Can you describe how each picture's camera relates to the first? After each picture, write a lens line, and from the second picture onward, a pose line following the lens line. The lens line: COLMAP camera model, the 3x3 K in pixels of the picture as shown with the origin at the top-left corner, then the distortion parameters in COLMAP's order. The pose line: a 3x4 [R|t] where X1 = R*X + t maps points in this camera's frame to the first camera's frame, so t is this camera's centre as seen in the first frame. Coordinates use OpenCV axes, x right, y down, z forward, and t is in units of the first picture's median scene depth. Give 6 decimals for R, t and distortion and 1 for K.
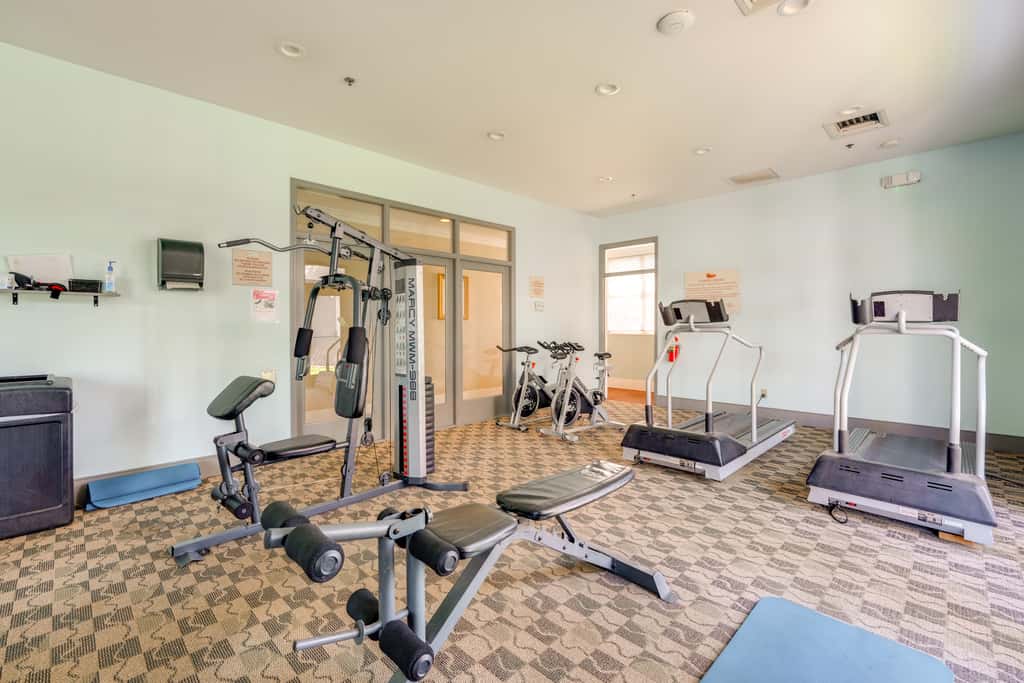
lens RADIAL K [[456.2, 0, 512.6], [0, 456.2, 335.9], [0, 0, 1]] dist [0.002811, 0.000408]
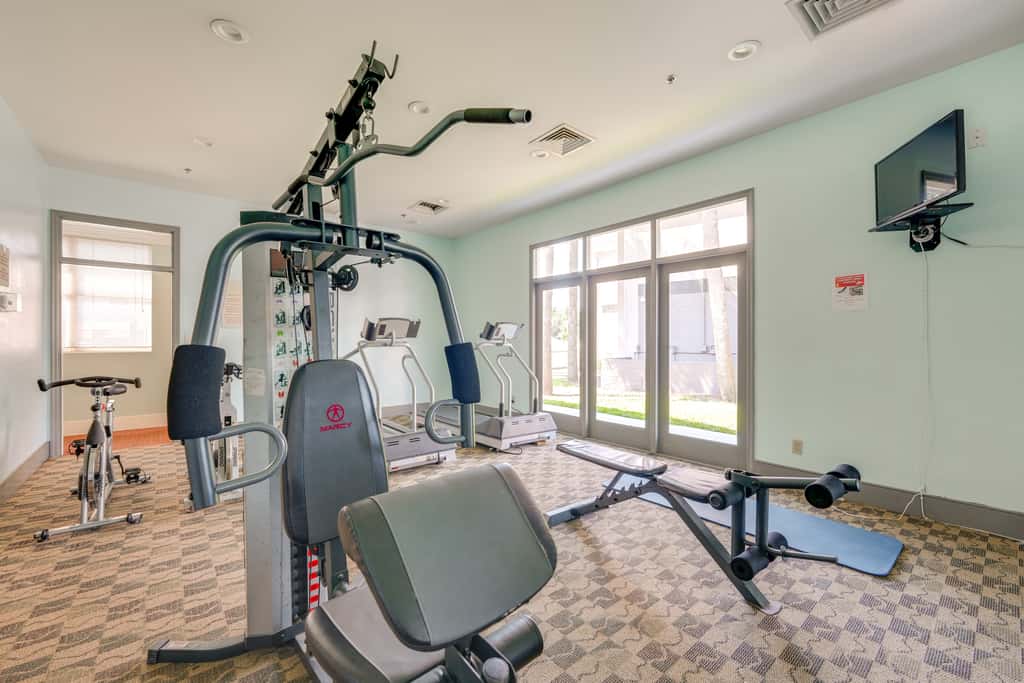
lens RADIAL K [[420.9, 0, 513.8], [0, 420.9, 348.1], [0, 0, 1]] dist [0.001283, 0.000100]
pose [[0.073769, -0.013842, 0.997179, -0.544356], [0.019672, 0.999729, 0.012422, -0.010275], [-0.997081, 0.018700, 0.074021, 0.552185]]
